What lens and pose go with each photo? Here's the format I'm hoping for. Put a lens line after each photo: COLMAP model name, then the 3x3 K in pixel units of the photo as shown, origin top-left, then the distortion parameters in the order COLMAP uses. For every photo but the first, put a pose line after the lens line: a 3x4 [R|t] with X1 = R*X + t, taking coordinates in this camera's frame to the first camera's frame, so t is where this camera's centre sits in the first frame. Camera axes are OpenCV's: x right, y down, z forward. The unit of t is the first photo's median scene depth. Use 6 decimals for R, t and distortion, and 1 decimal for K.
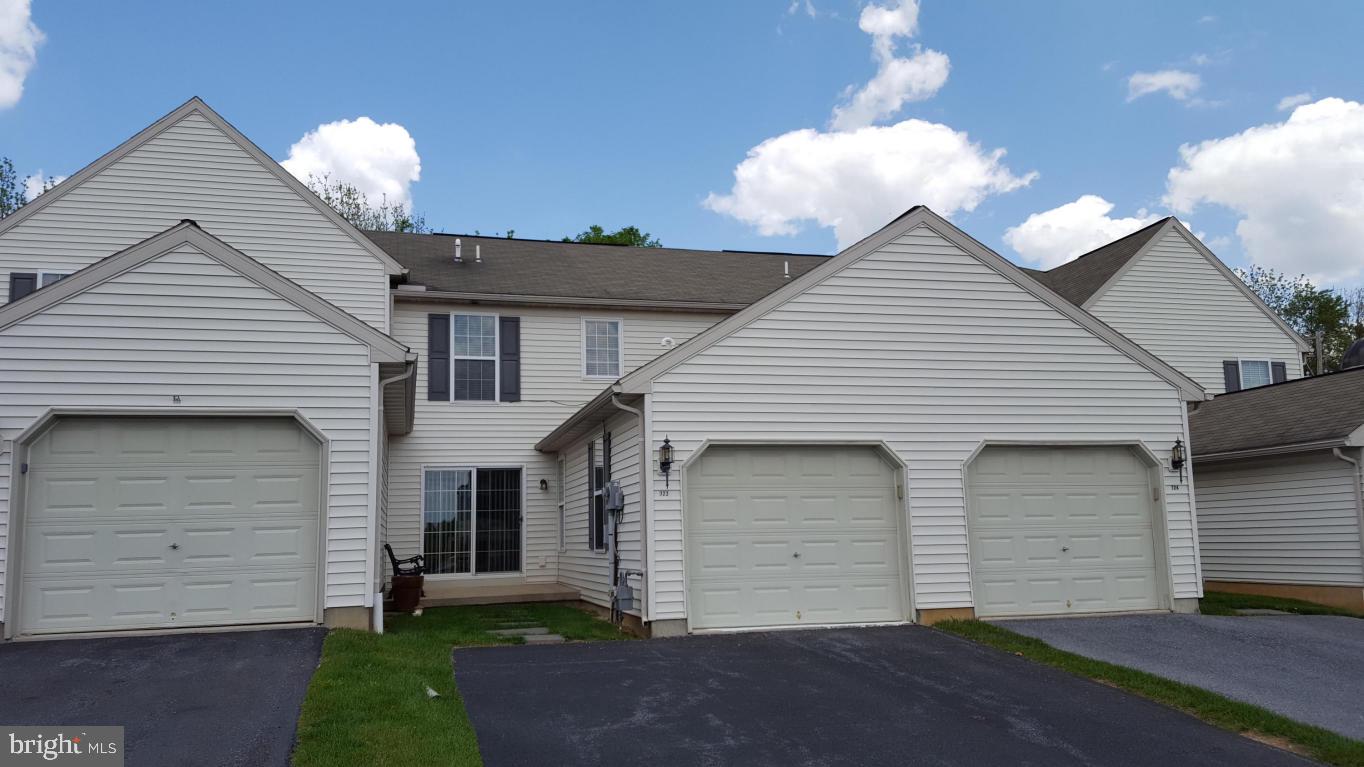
lens RADIAL K [[1044.7, 0, 682.0], [0, 1044.7, 383.5], [0, 0, 1]] dist [0.134249, -0.231728]
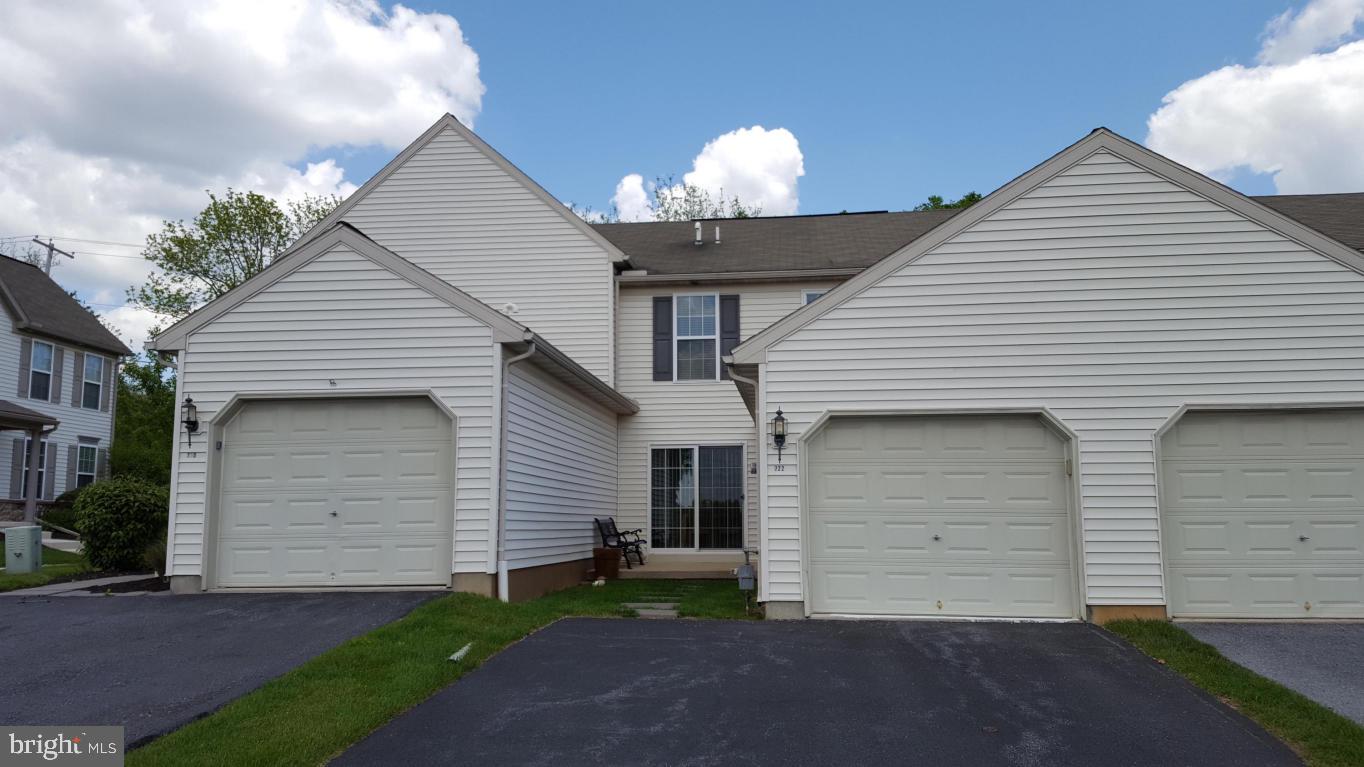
lens RADIAL K [[1034.0, 0, 677.1], [0, 1034.0, 393.5], [0, 0, 1]] dist [0.156992, -0.305023]
pose [[0.925724, -0.026927, -0.377241, 0.236793], [0.035982, 0.999208, 0.016975, 0.017444], [0.376485, -0.029288, 0.925960, 0.095619]]
